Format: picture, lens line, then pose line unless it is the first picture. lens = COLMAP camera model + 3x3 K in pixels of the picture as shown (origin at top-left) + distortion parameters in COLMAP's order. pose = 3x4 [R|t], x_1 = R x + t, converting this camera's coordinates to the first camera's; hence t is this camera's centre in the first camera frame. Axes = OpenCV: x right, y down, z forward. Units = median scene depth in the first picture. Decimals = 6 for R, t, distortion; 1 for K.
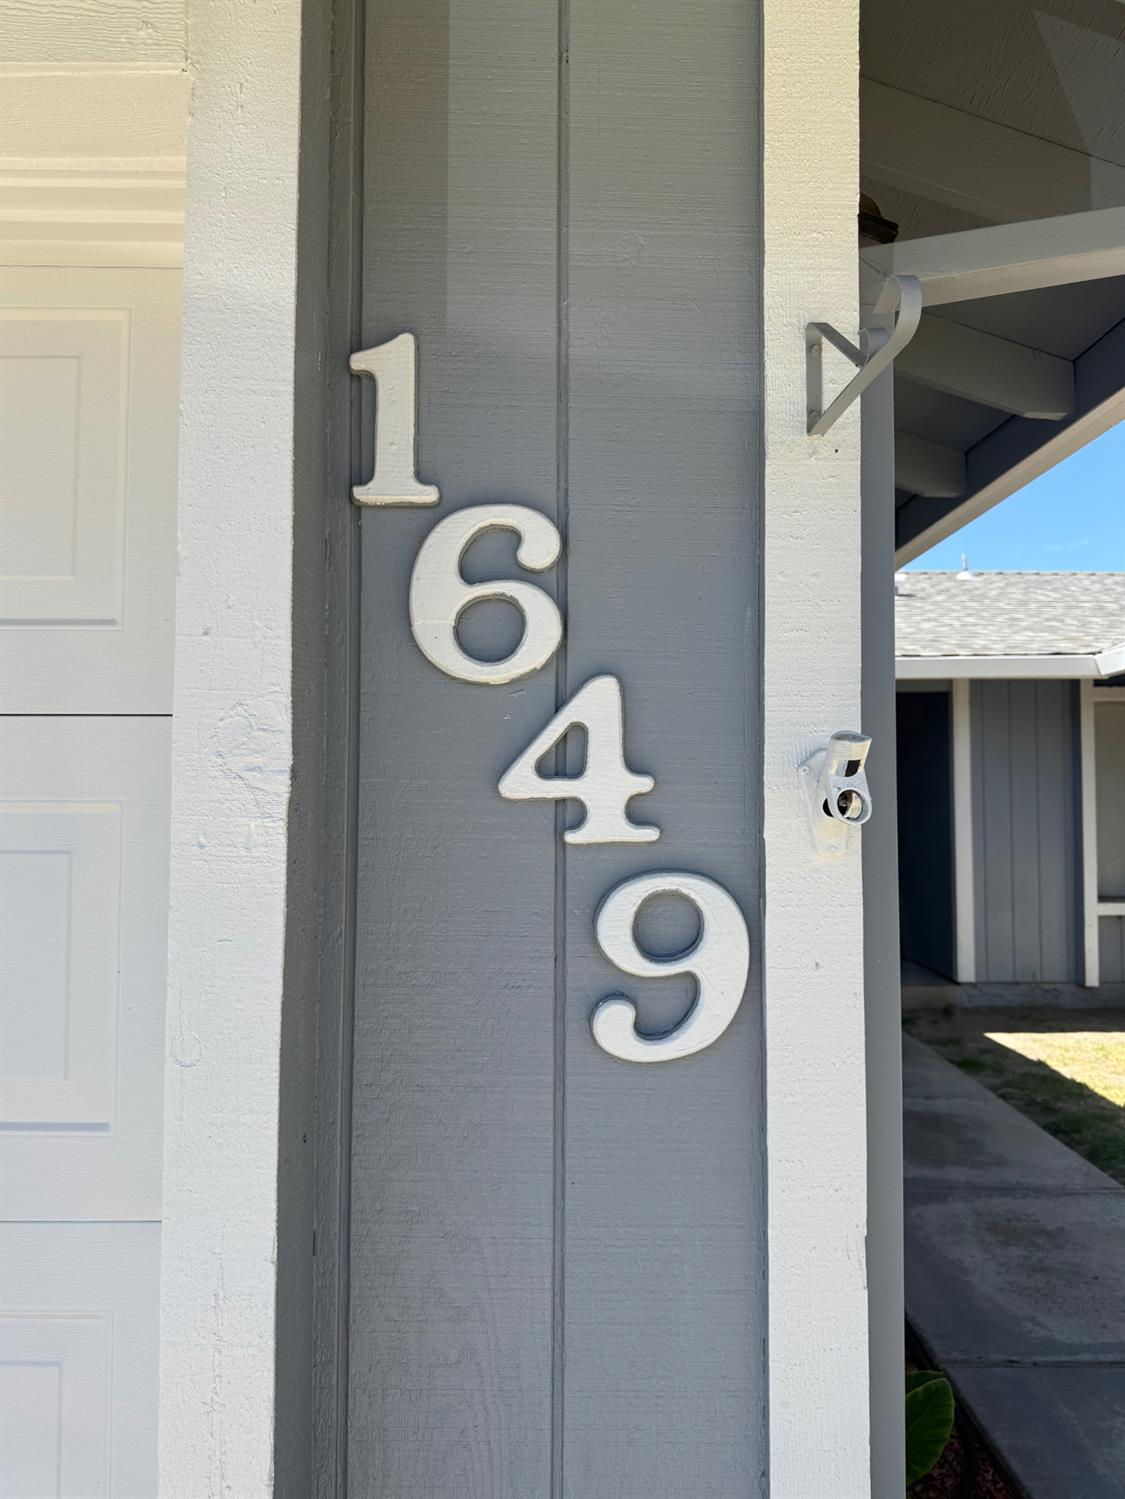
lens RADIAL K [[1067.4, 0, 566.0], [0, 1067.4, 754.9], [0, 0, 1]] dist [0.051649, -0.067588]
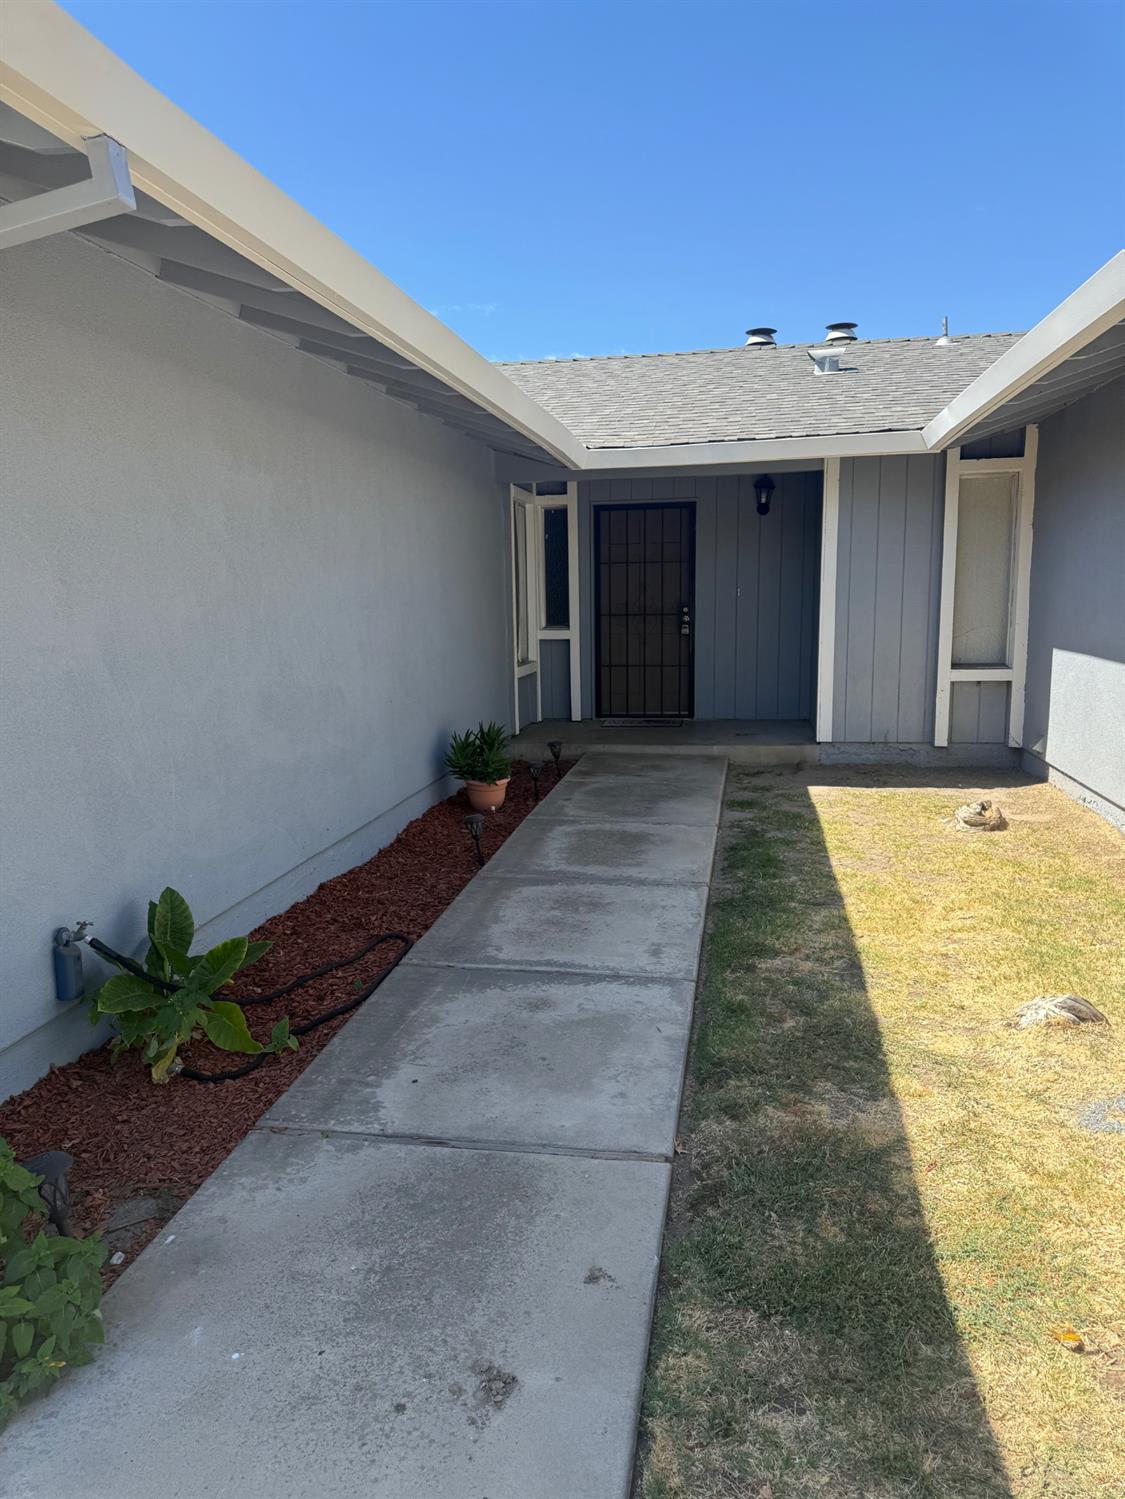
lens RADIAL K [[1067.4, 0, 557.3], [0, 1067.4, 748.8], [0, 0, 1]] dist [0.051649, -0.067588]
pose [[0.983099, 0.012911, -0.182621, 0.305547], [0.022650, 0.981269, 0.191304, 0.001685], [0.181671, -0.192207, 0.964392, -0.114302]]
